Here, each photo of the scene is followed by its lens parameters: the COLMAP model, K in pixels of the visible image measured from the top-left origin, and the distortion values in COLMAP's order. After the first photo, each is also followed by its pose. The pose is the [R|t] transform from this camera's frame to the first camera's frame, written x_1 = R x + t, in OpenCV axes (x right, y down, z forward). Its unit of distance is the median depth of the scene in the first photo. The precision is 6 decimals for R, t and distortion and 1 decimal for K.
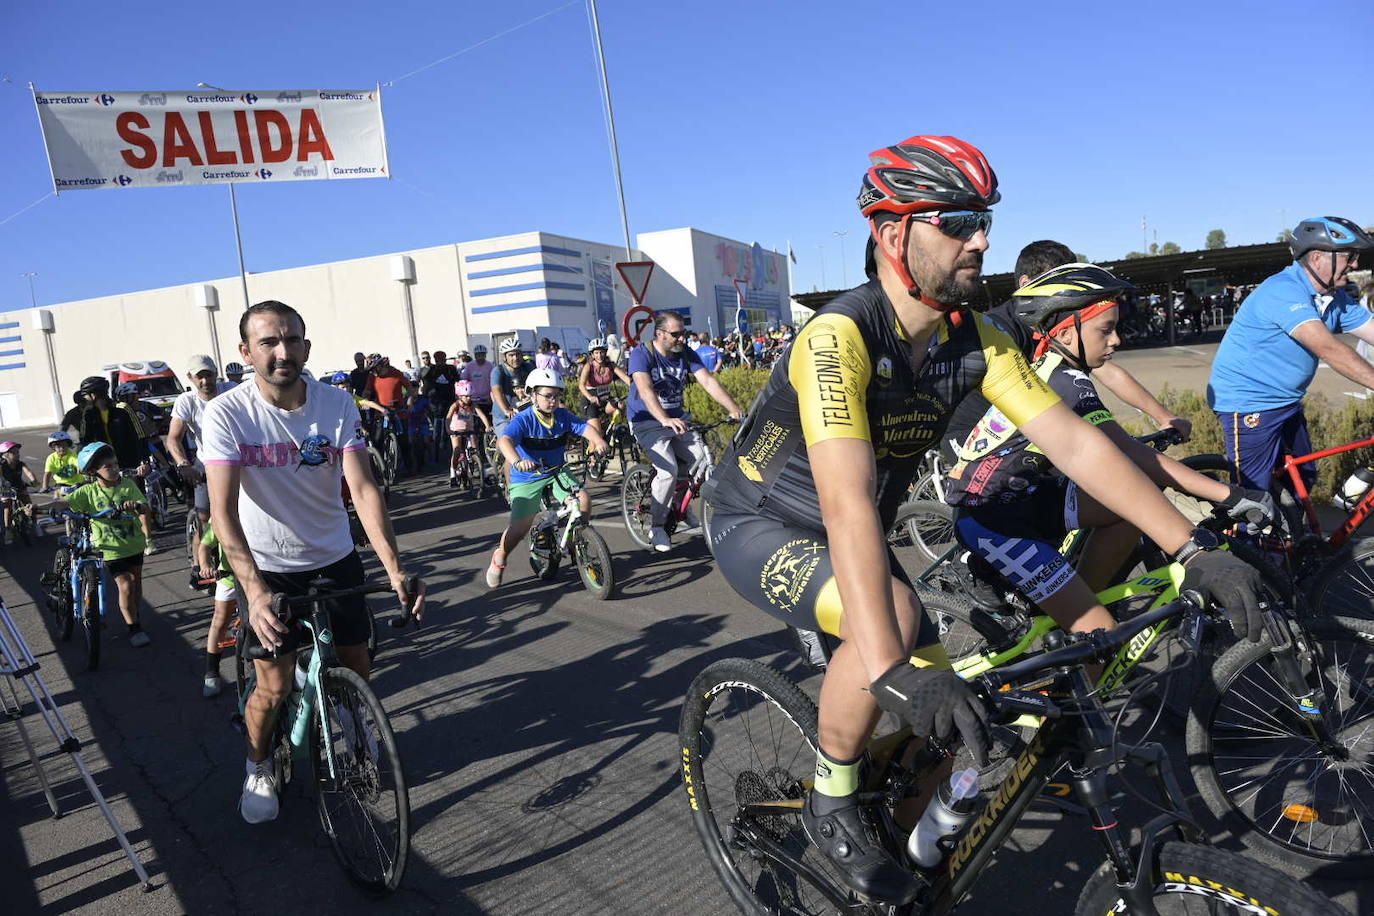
lens RADIAL K [[984.0, 0, 728.3], [0, 984.0, 455.9], [0, 0, 1]] dist [-0.007241, -0.005190]
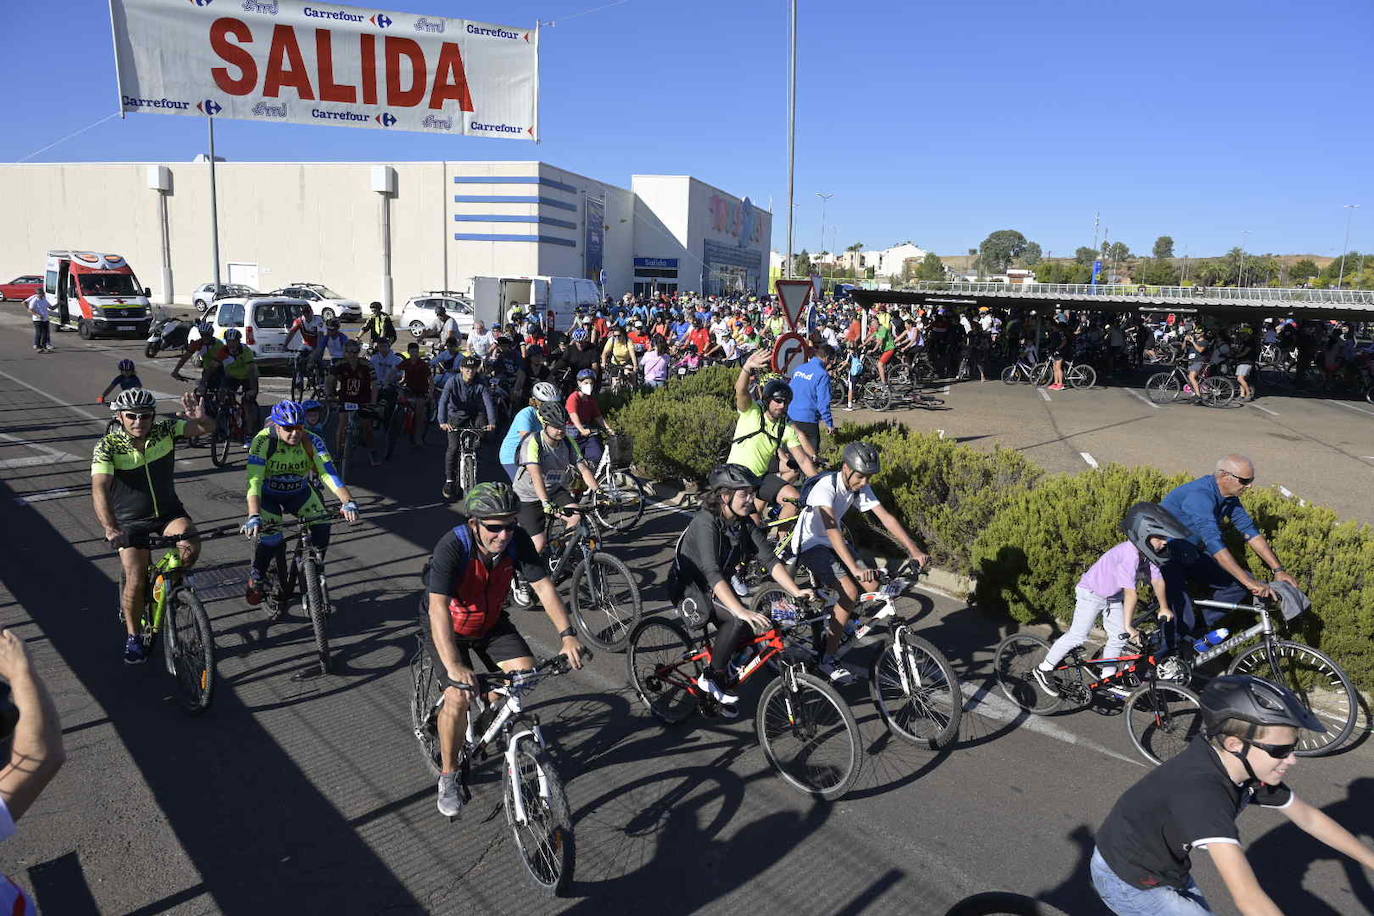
lens RADIAL K [[947.8, 0, 681.6], [0, 947.8, 454.3], [0, 0, 1]] dist [-0.004235, -0.003472]
pose [[0.990082, 0.117749, 0.076640, -0.267094], [-0.123617, 0.989342, 0.076950, -0.111062], [-0.066763, -0.085661, 0.994085, 0.213062]]
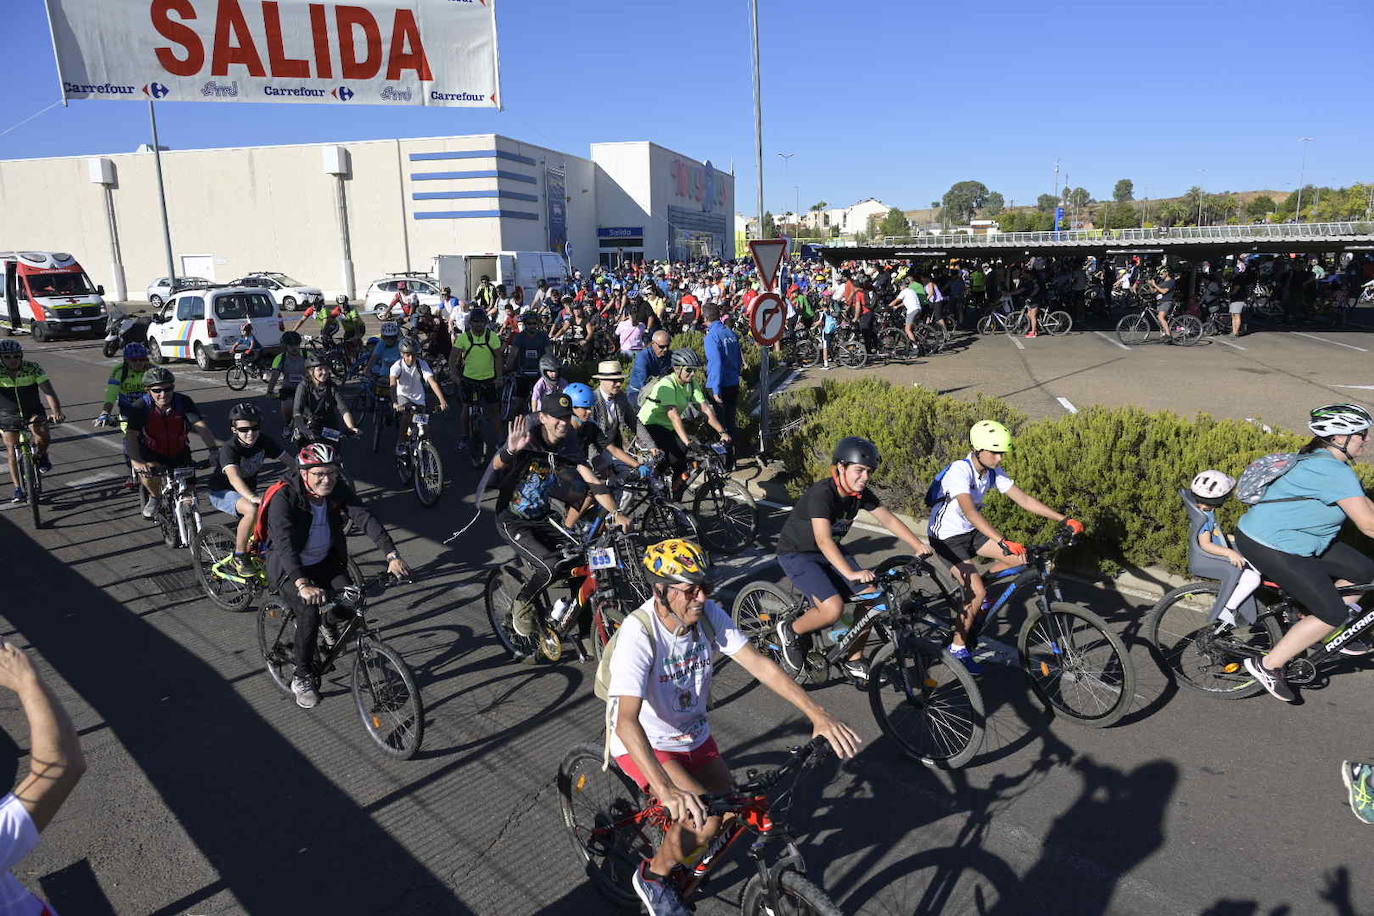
lens RADIAL K [[948.5, 0, 687.5], [0, 948.5, 461.9], [0, 0, 1]] dist [-0.003491, -0.004168]
pose [[0.992129, 0.054308, 0.112829, -0.276552], [-0.067103, 0.991339, 0.112888, -0.106807], [-0.105721, -0.119570, 0.987181, 0.218006]]
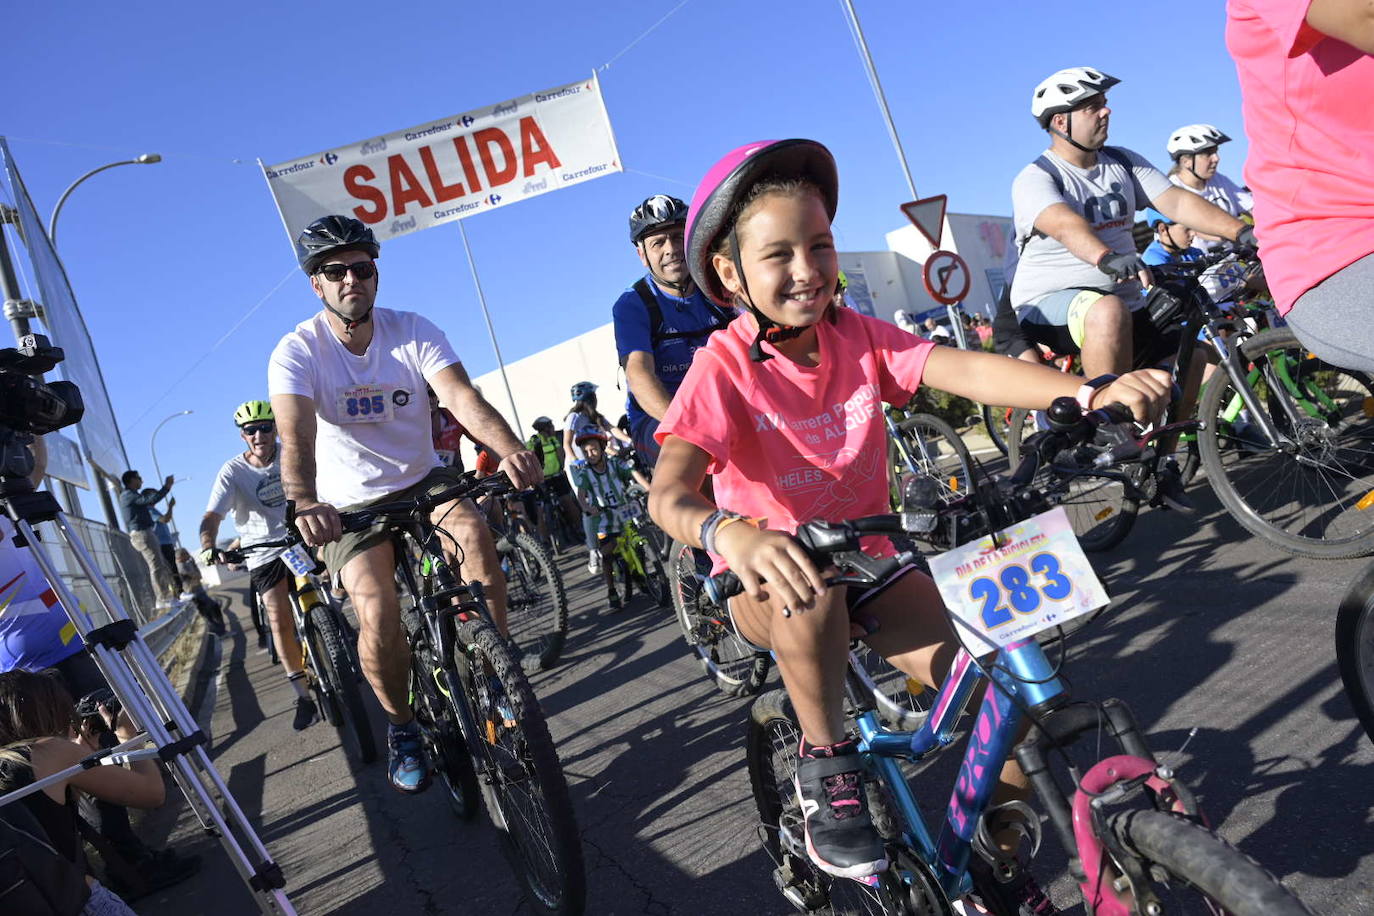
lens RADIAL K [[1036.1, 0, 683.3], [0, 1036.1, 439.9], [0, 0, 1]] dist [0.008225, -0.001582]
pose [[0.936839, -0.187922, -0.294989, -0.069714], [0.168190, 0.981532, -0.091141, 0.045940], [0.306669, 0.035770, 0.951144, 0.154026]]
